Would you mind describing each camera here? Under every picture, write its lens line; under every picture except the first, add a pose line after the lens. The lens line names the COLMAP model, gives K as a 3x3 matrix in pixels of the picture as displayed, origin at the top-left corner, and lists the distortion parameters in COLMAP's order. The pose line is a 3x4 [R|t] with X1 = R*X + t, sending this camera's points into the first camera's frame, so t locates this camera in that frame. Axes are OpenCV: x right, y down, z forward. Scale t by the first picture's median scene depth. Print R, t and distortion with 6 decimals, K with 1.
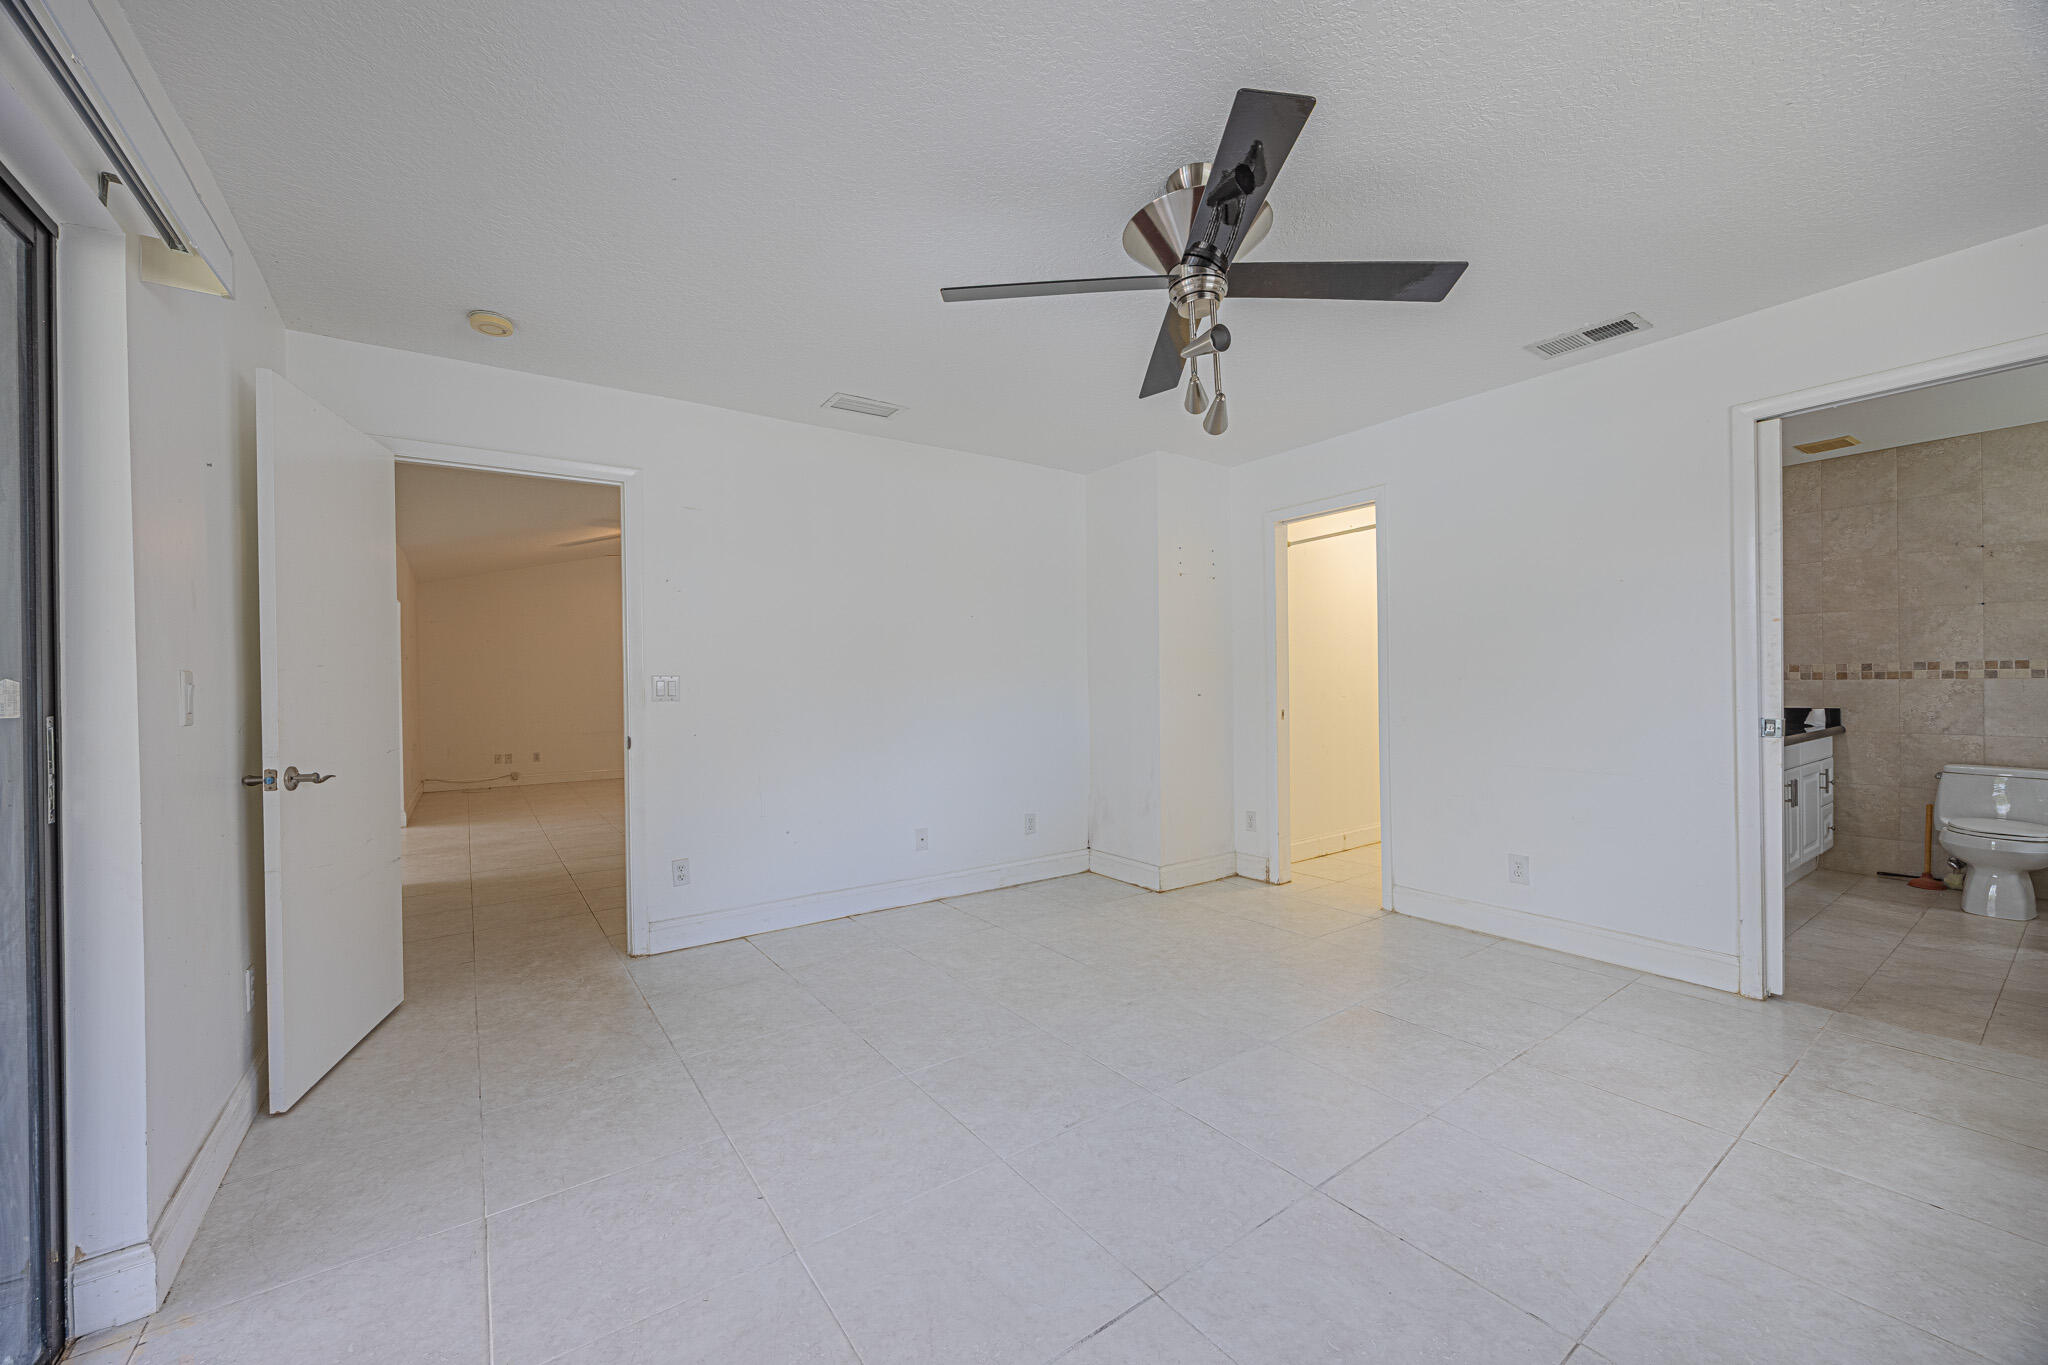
lens RADIAL K [[780.3, 0, 1025.9], [0, 780.3, 685.7], [0, 0, 1]] dist [-0.001465, 0.000354]
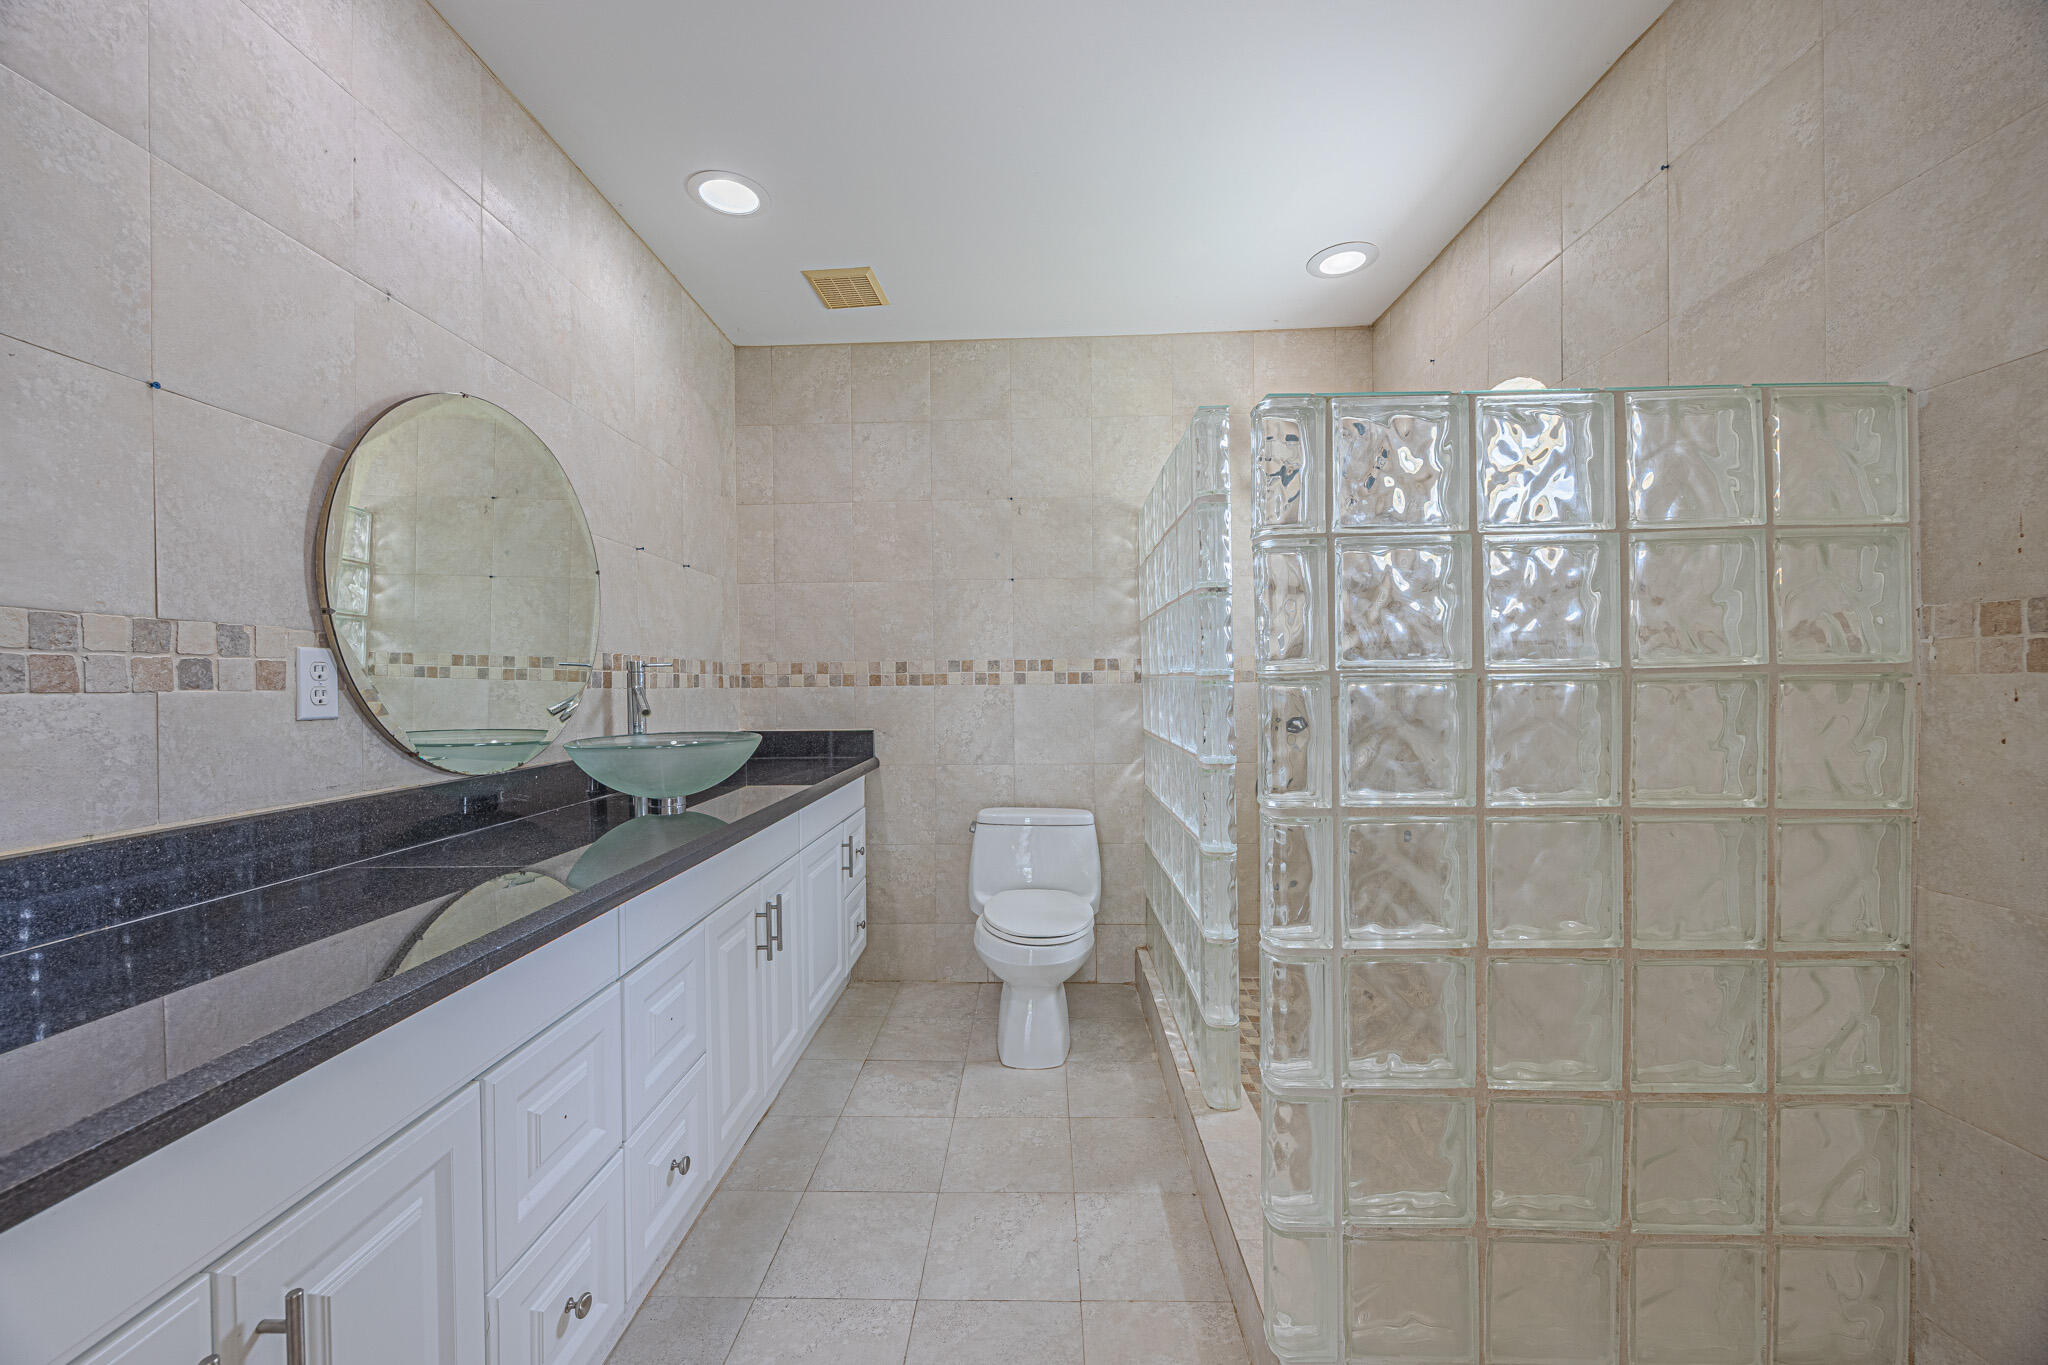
lens RADIAL K [[780.3, 0, 1022.6], [0, 780.3, 686.2], [0, 0, 1]] dist [-0.001465, 0.000354]
pose [[0.599225, 0.000533, 0.800580, 0.635457], [0.005547, 0.999973, -0.004817, -0.004014], [-0.800561, 0.007327, 0.599206, 0.542204]]
